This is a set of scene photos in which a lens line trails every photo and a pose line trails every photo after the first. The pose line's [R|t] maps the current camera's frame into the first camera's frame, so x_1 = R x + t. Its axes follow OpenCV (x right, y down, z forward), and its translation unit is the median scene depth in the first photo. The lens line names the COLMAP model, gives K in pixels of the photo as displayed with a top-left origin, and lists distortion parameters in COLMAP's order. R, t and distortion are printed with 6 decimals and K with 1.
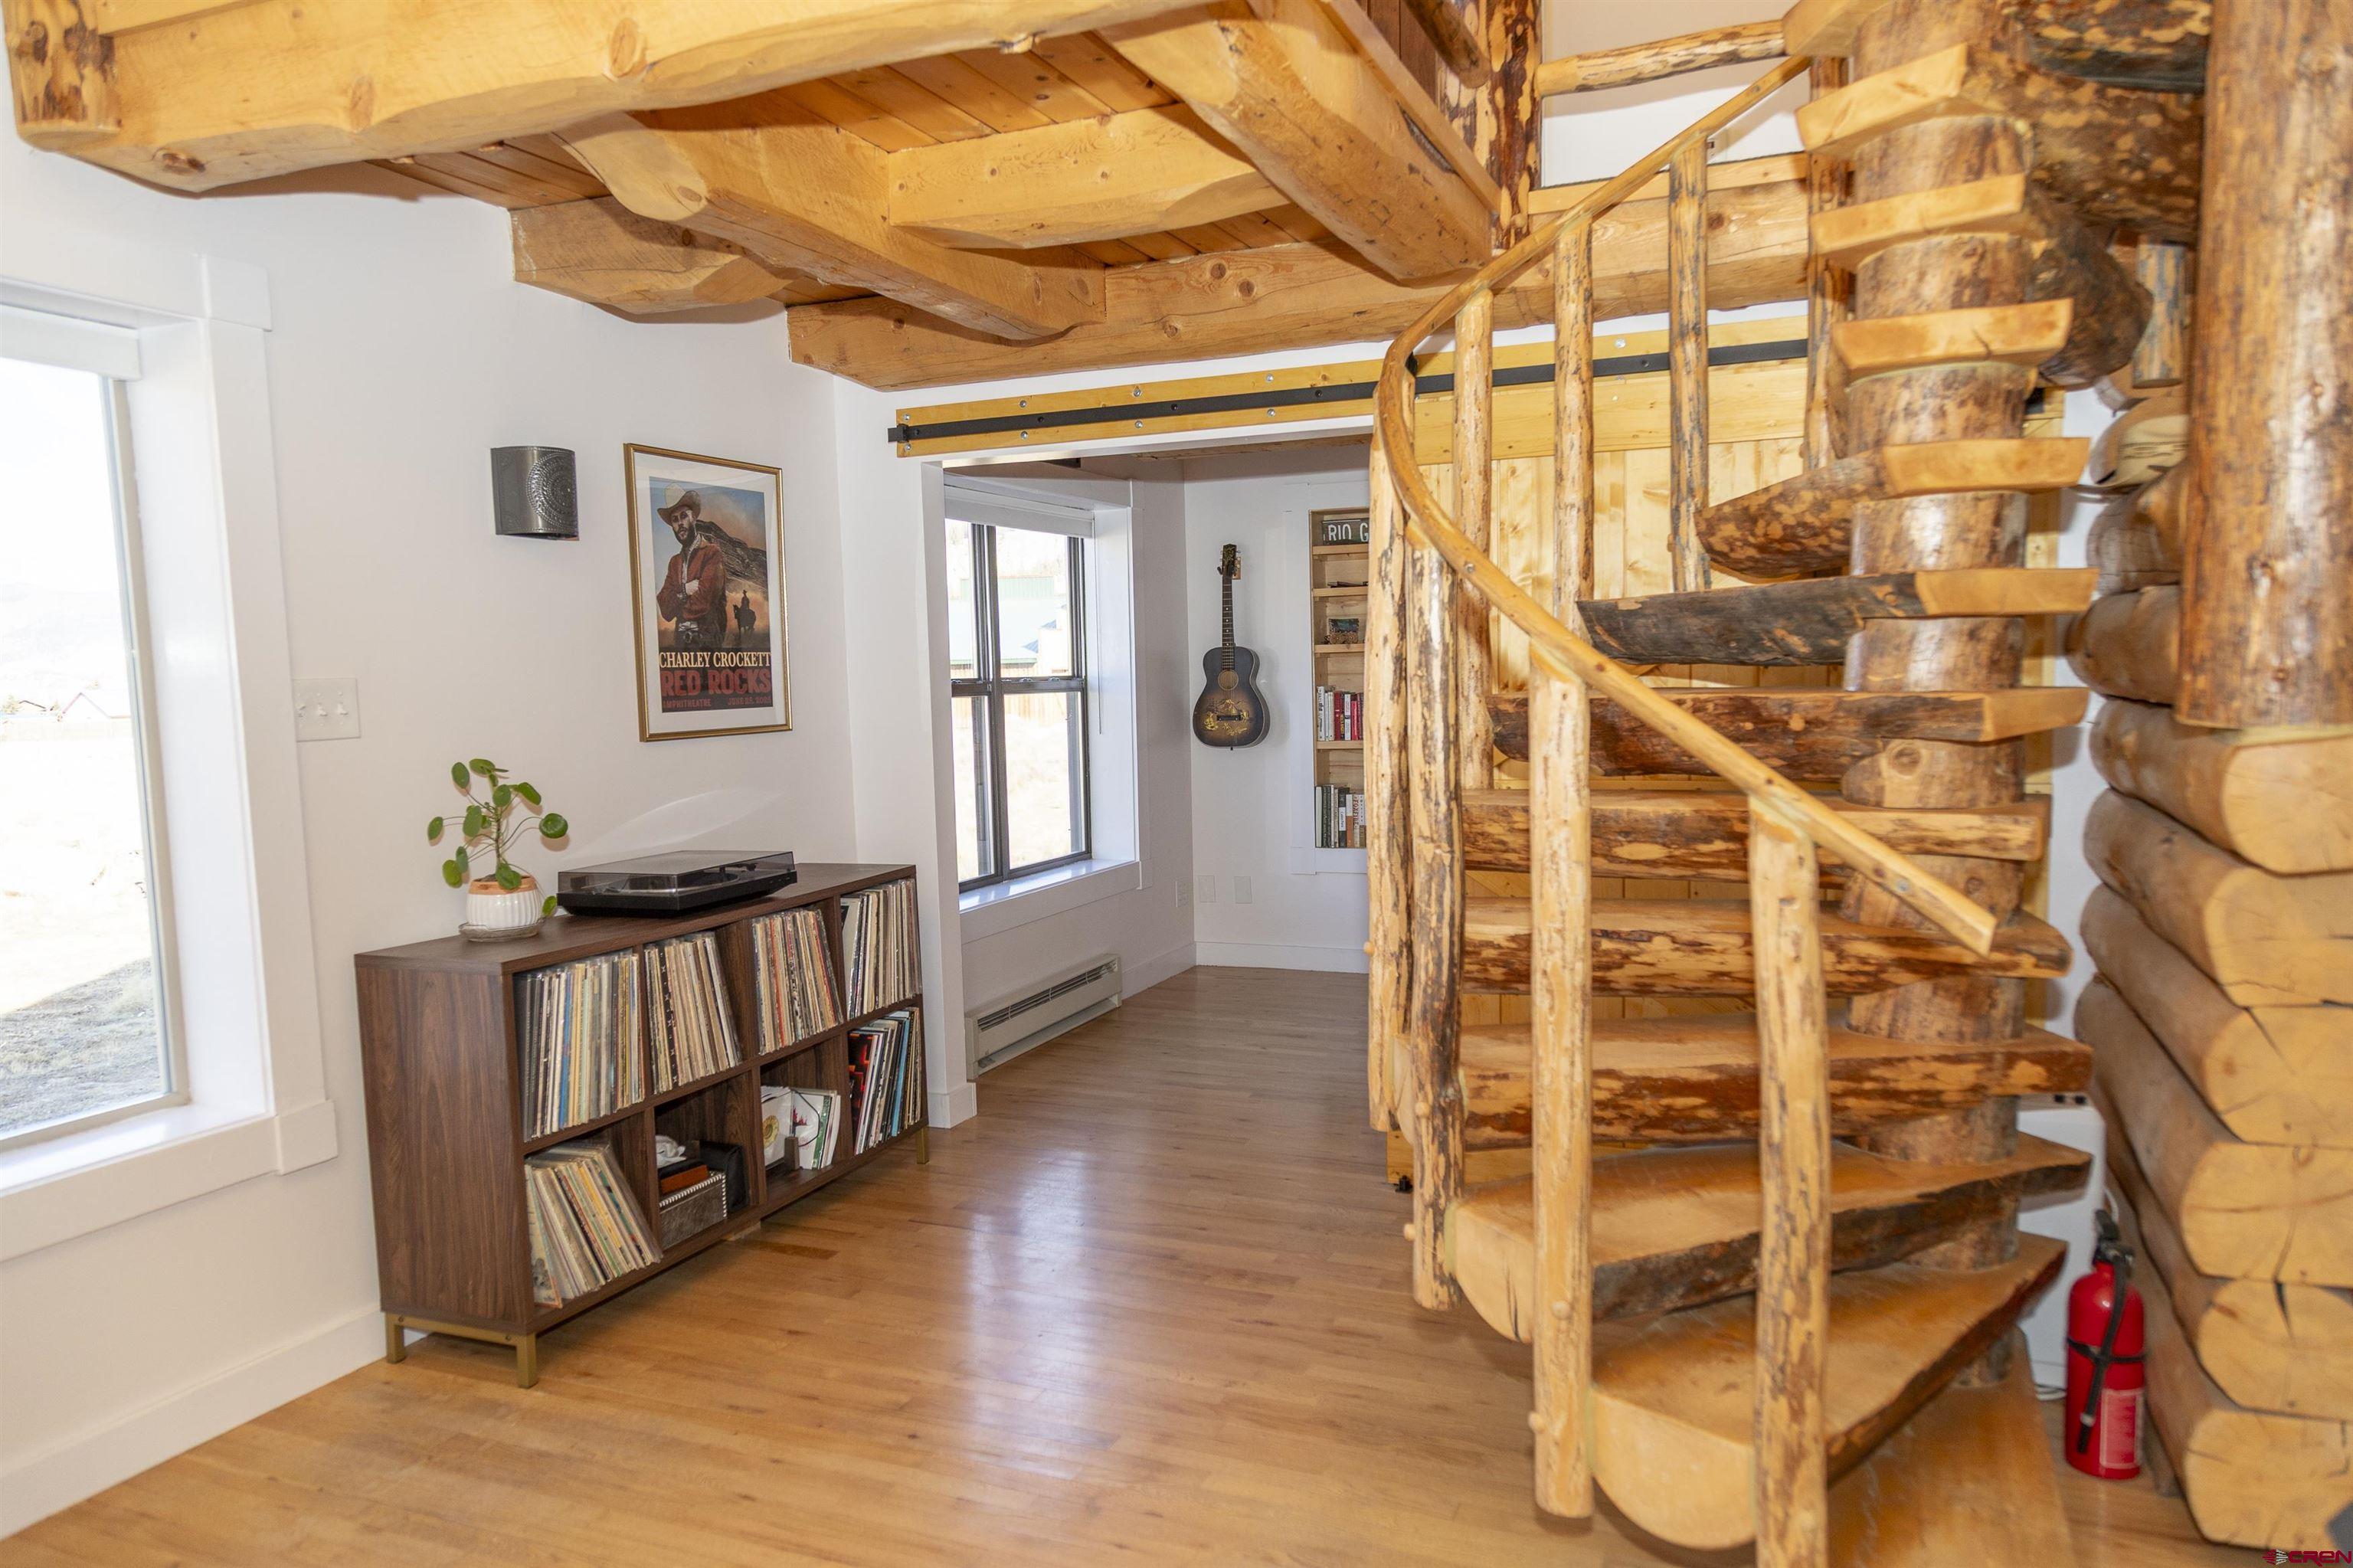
lens RADIAL K [[1535.7, 0, 1178.9], [0, 1535.7, 782.3], [0, 0, 1]] dist [0.006369, 0.002584]
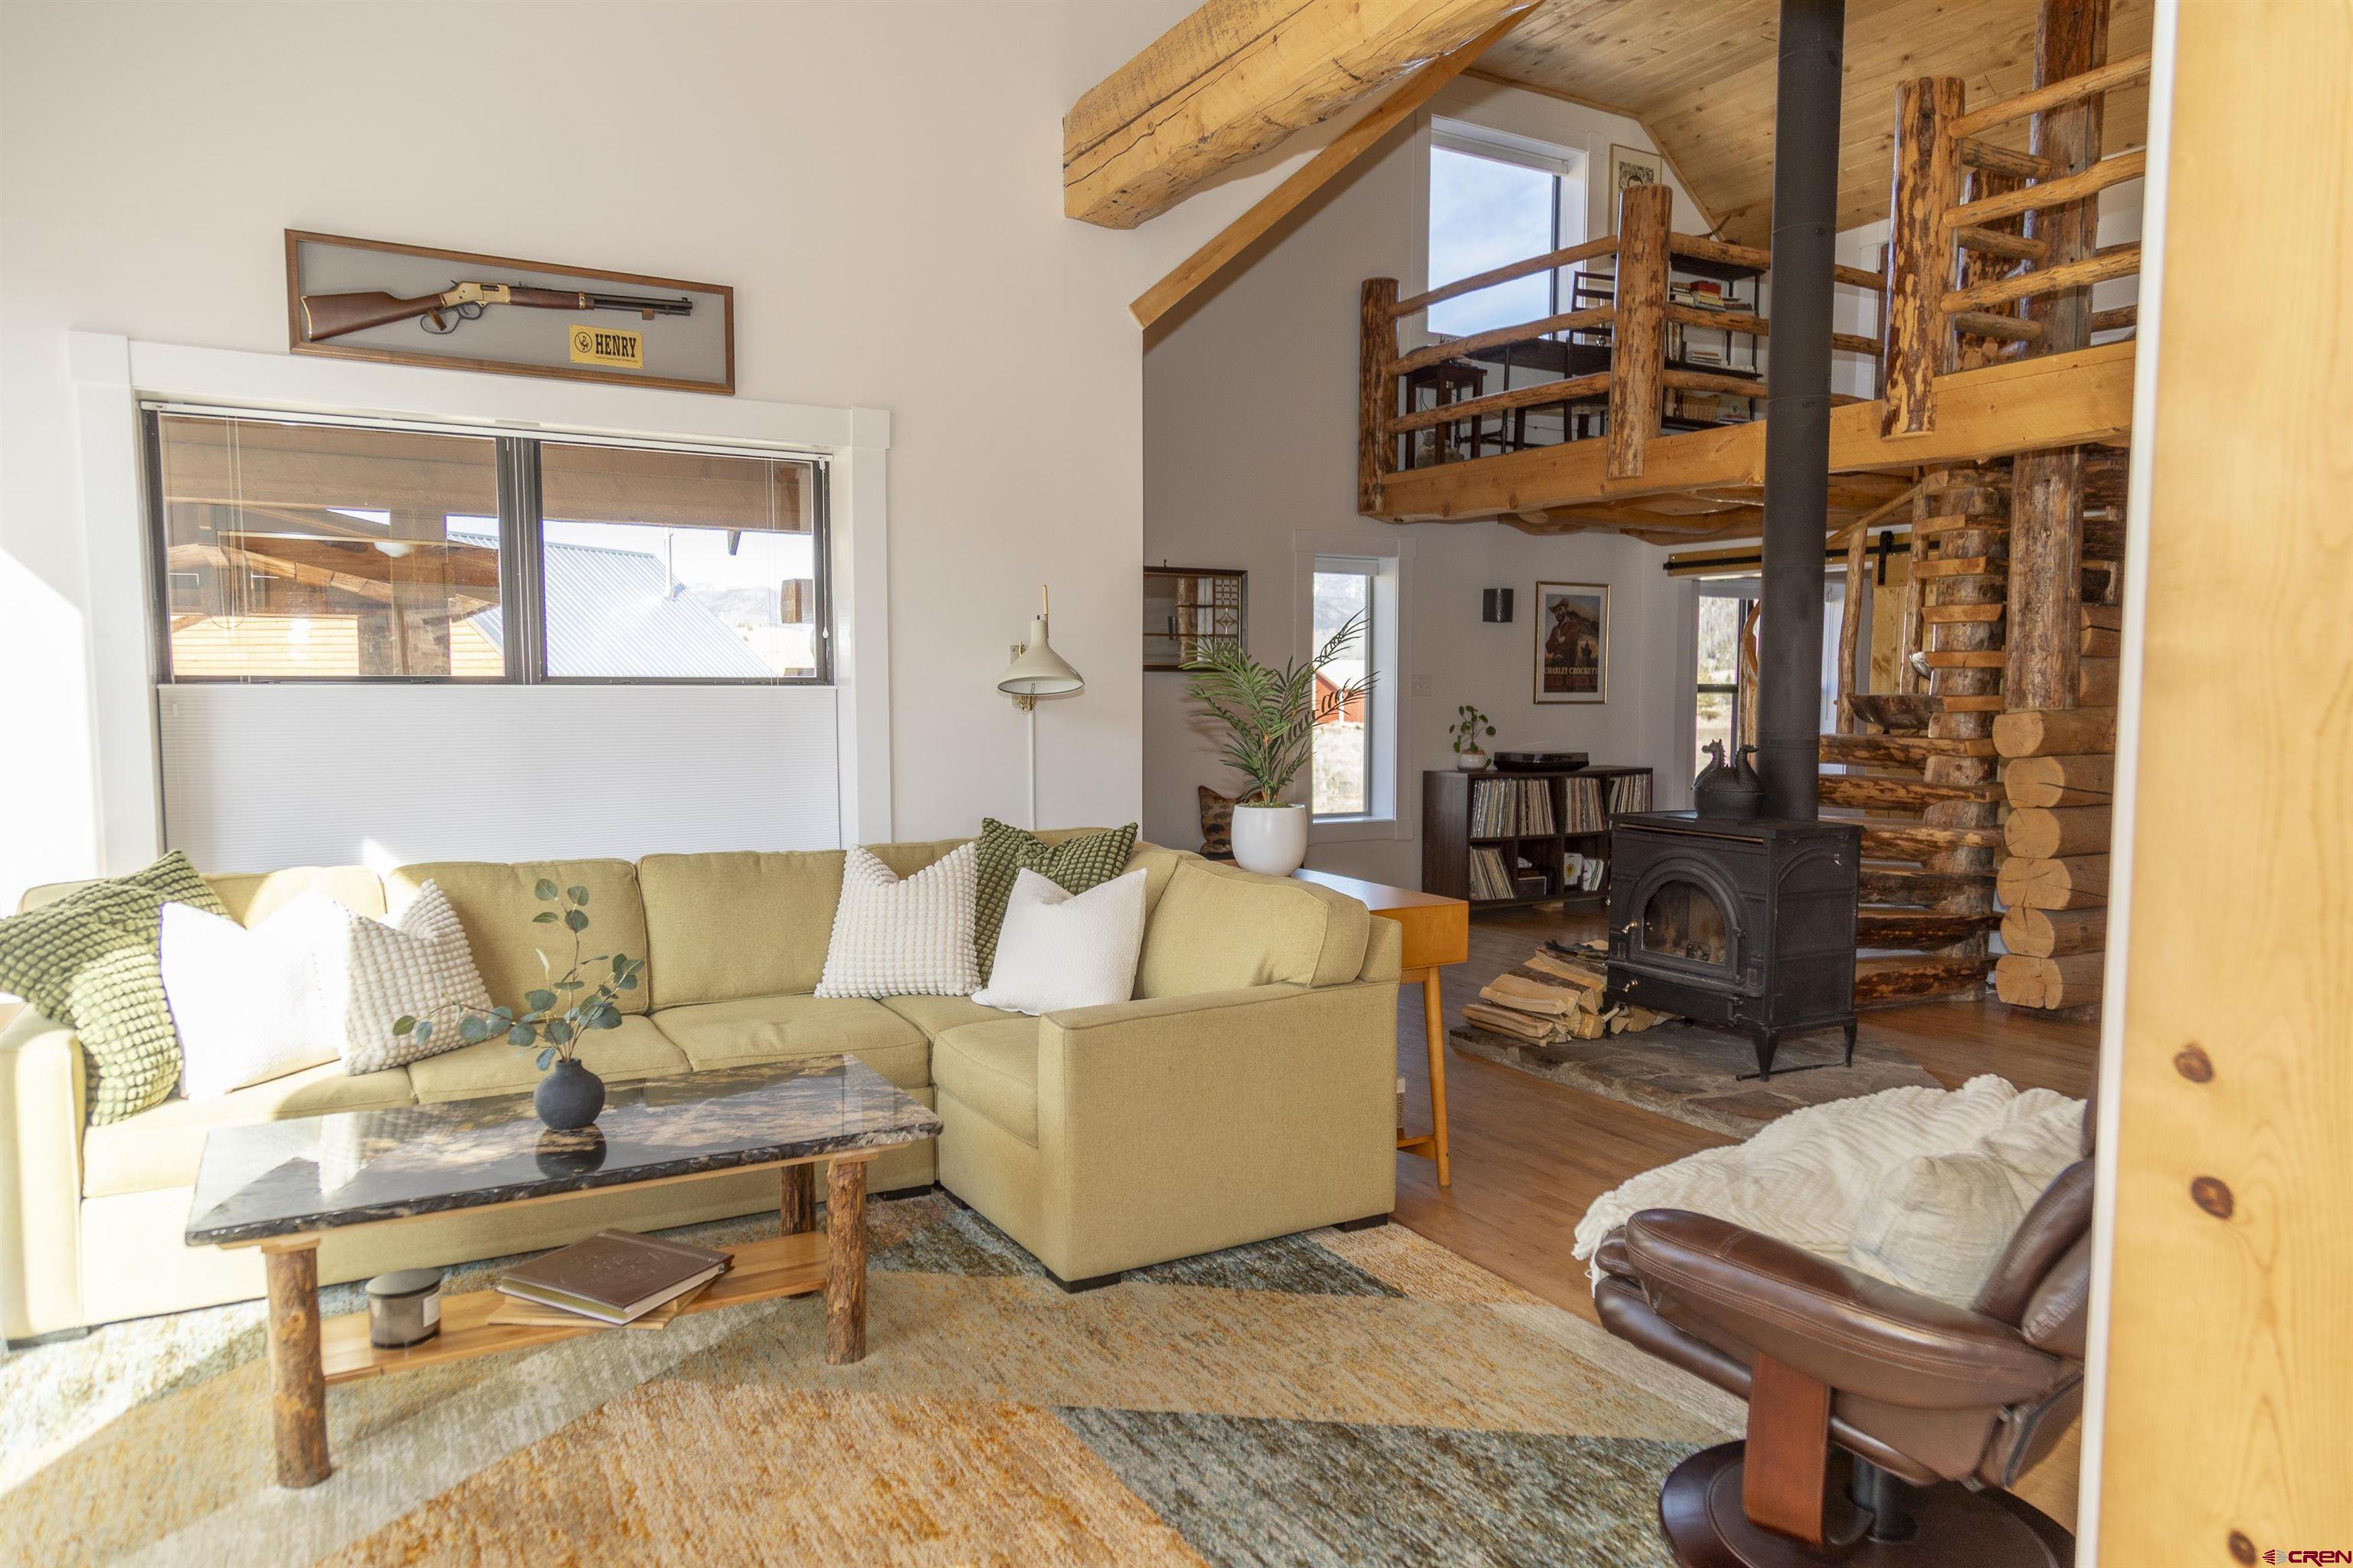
lens RADIAL K [[1535.7, 0, 1163.1], [0, 1535.7, 821.6], [0, 0, 1]] dist [0.006369, 0.002584]
pose [[0.795186, 0.087668, -0.599995, 0.699636], [-0.072961, 0.996138, 0.048854, 0.087833], [0.601960, 0.004928, 0.798511, -1.369738]]
